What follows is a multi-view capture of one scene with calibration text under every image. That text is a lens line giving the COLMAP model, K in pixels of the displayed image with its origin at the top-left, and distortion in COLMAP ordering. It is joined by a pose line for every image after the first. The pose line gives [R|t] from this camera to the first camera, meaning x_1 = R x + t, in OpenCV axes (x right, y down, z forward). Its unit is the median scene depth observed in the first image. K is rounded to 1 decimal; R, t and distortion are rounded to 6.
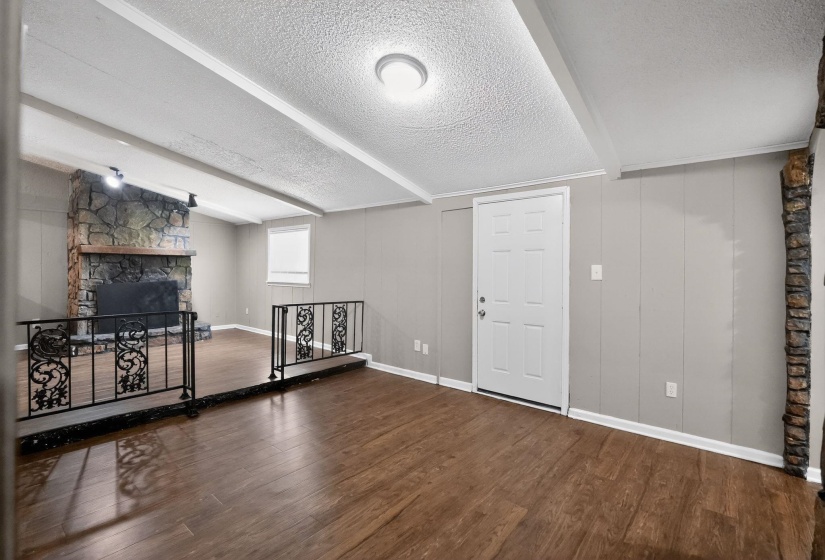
lens RADIAL K [[386.9, 0, 417.7], [0, 386.9, 277.4], [0, 0, 1]] dist [-0.003827, -0.000216]
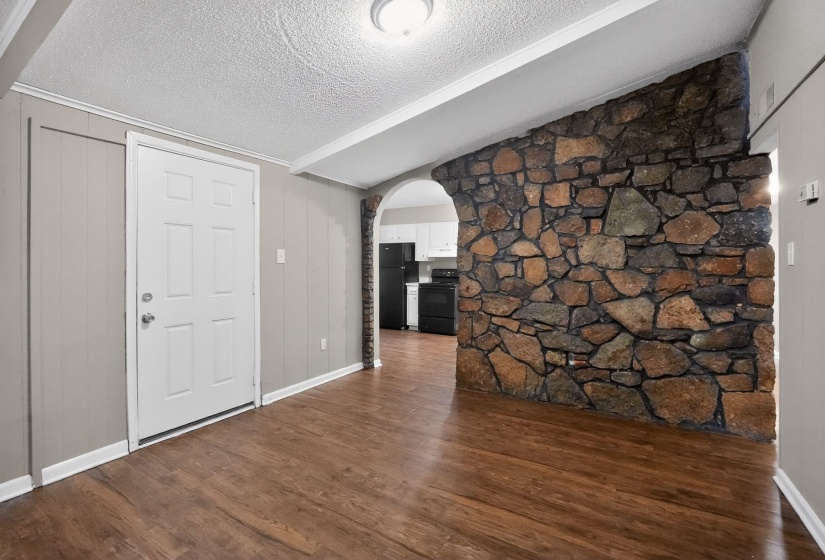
lens RADIAL K [[374.0, 0, 411.3], [0, 374.0, 270.3], [0, 0, 1]] dist [-0.012618, 0.000960]
pose [[-0.146075, -0.021014, 0.989050, -0.661684], [0.015227, 0.999608, 0.023487, 0.007379], [-0.989156, 0.018491, -0.145697, 0.875758]]
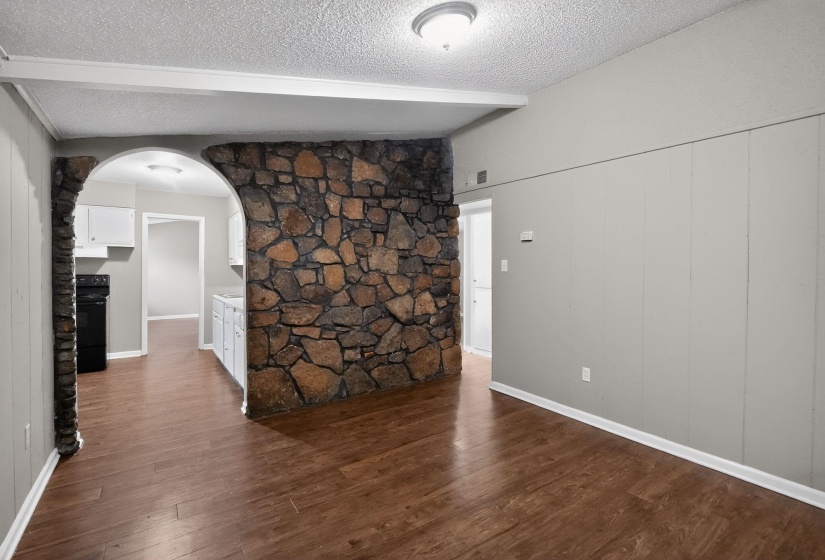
lens RADIAL K [[374.0, 0, 411.3], [0, 374.0, 270.3], [0, 0, 1]] dist [-0.012618, 0.000960]
pose [[-0.961658, -0.017757, 0.273676, -0.156237], [-0.007607, 0.999245, 0.038103, -0.028088], [-0.274146, 0.034560, -0.961067, 1.416365]]
